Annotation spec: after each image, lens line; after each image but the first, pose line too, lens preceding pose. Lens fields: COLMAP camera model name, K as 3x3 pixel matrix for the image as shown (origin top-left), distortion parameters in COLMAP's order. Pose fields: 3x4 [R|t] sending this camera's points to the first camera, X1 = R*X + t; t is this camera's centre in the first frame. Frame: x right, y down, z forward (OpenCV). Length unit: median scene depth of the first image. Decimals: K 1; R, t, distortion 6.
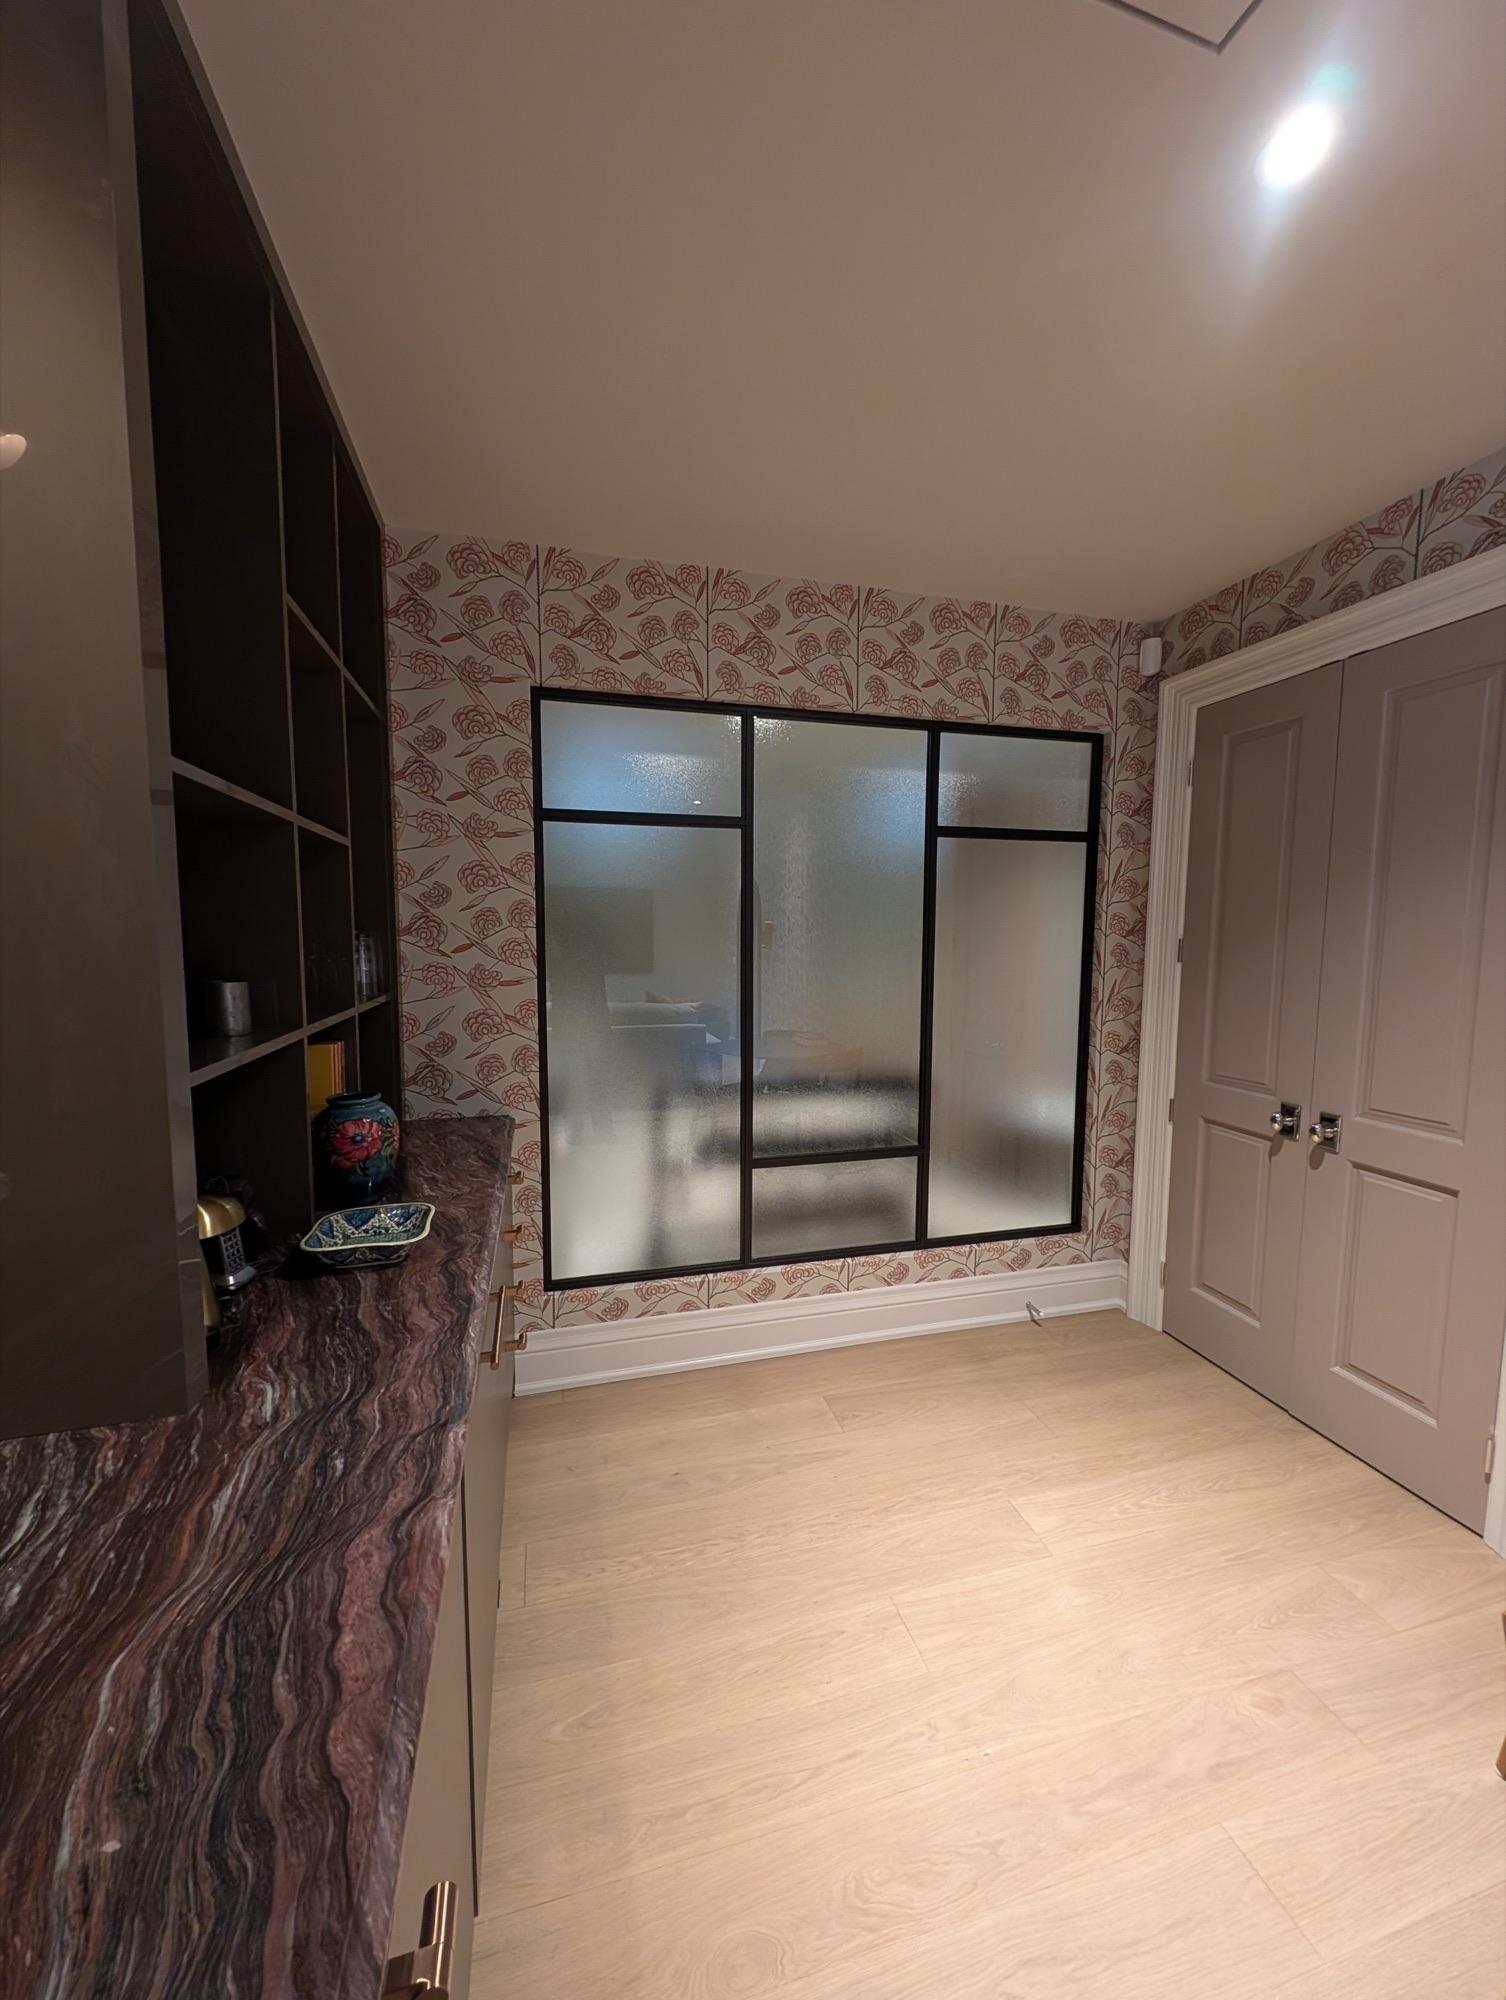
lens RADIAL K [[924.0, 0, 755.2], [0, 924.0, 990.5], [0, 0, 1]] dist [0.051730, -0.046139]
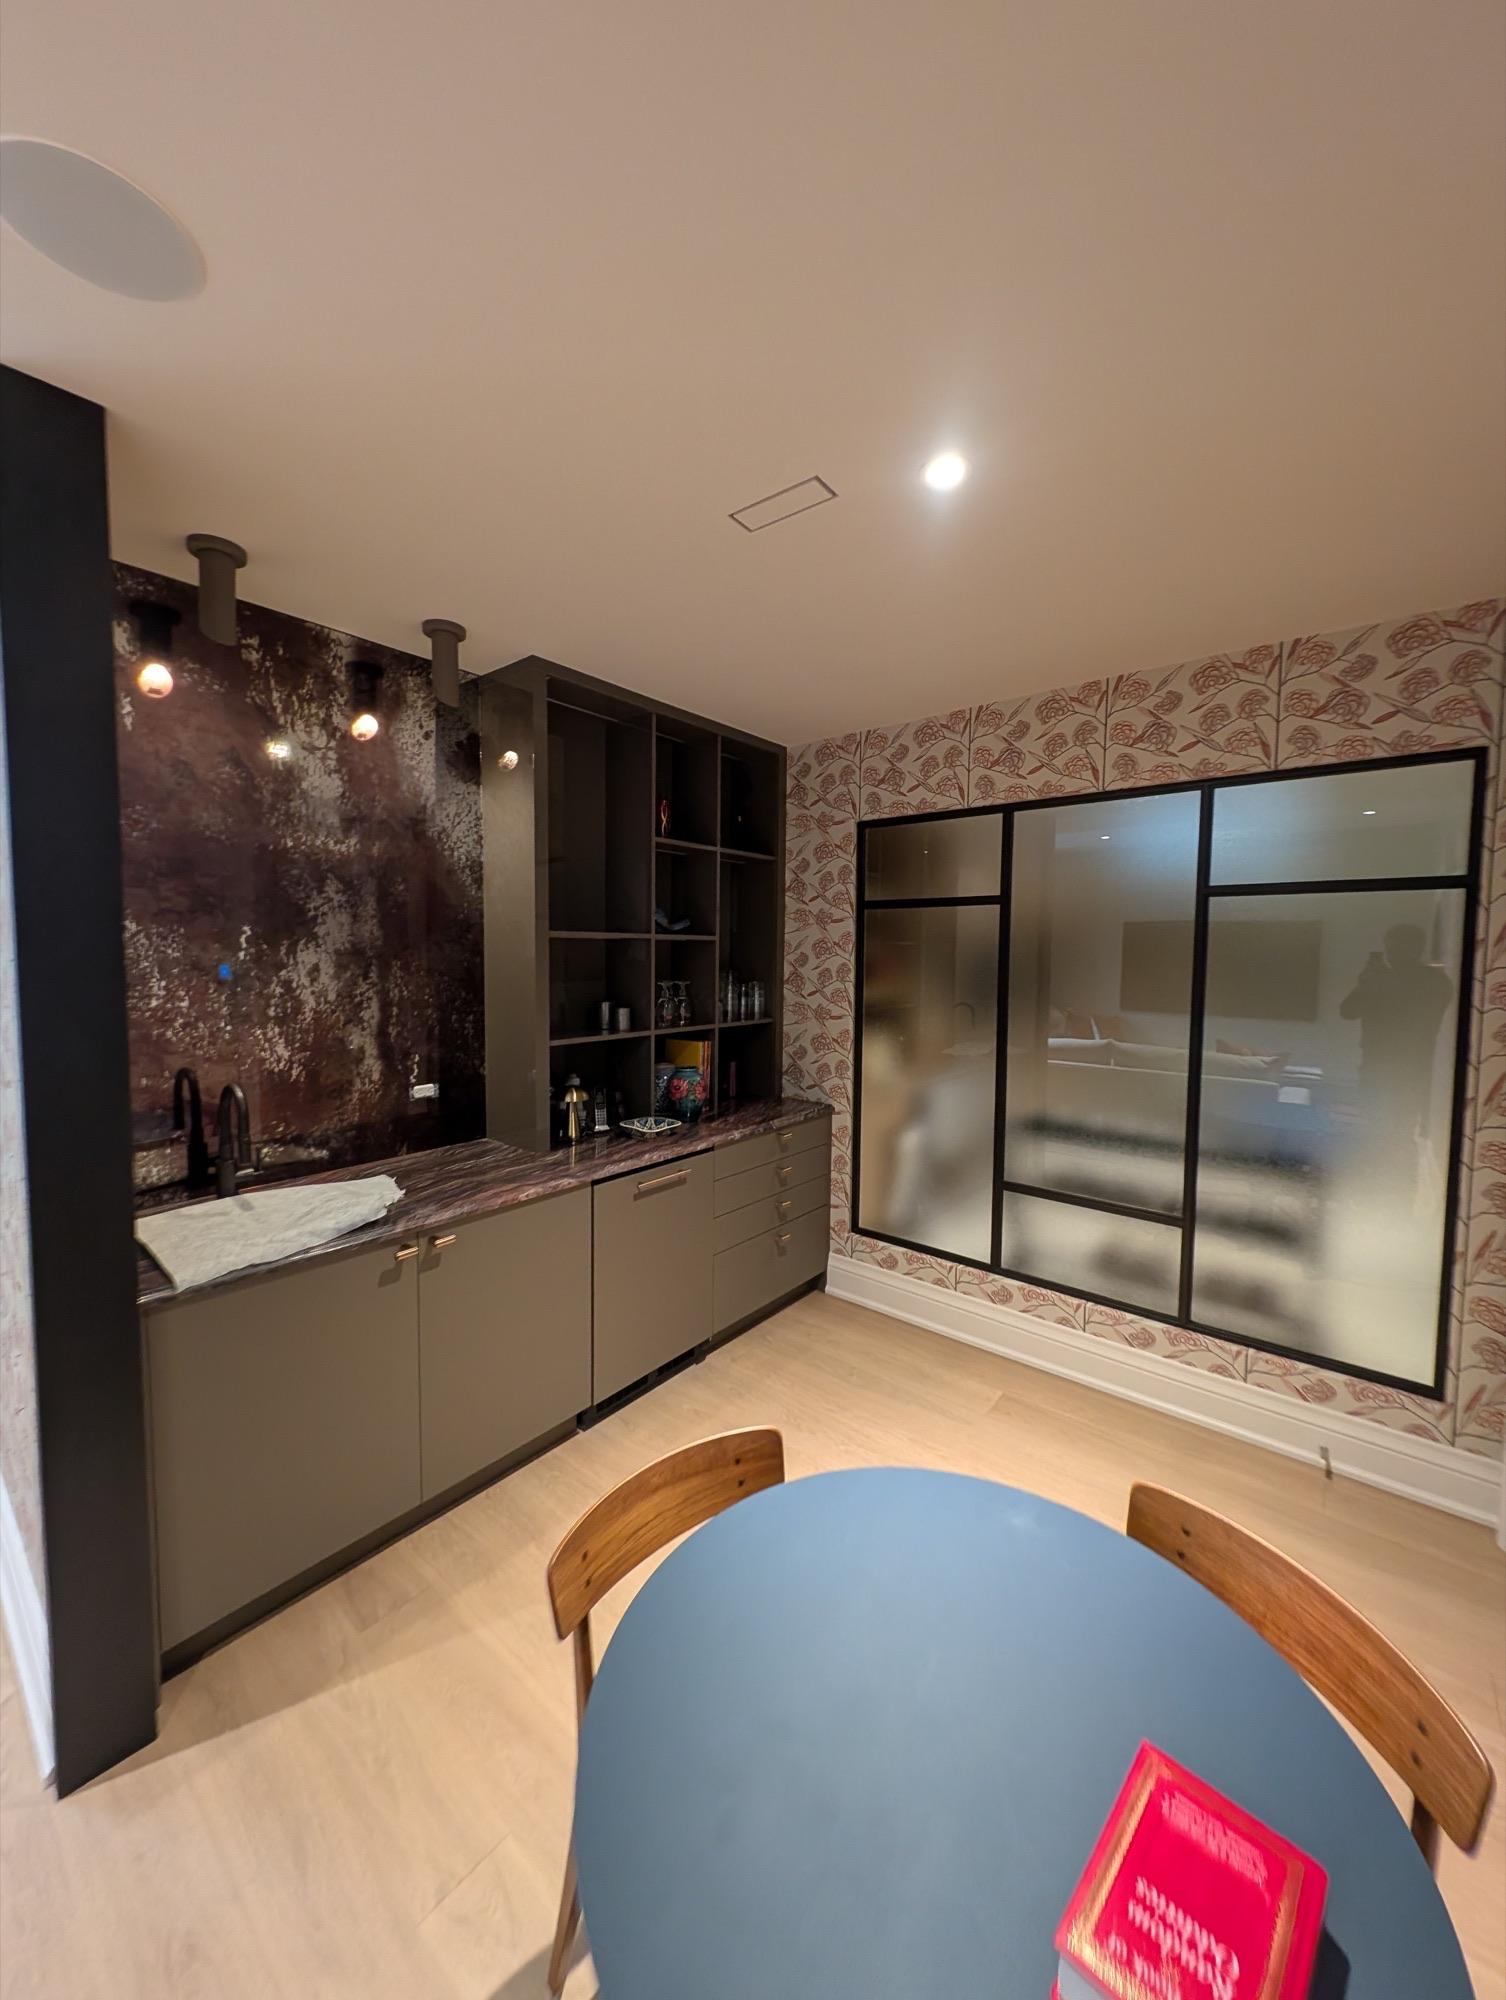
lens RADIAL K [[744.6, 0, 753.0], [0, 744.6, 1000.0], [0, 0, 1]] dist [0.026781, -0.019640]
pose [[0.540589, 0.039419, -0.840363, 0.652456], [-0.089281, 0.995949, -0.010716, -0.010954], [0.836536, 0.080821, 0.541918, 0.208170]]
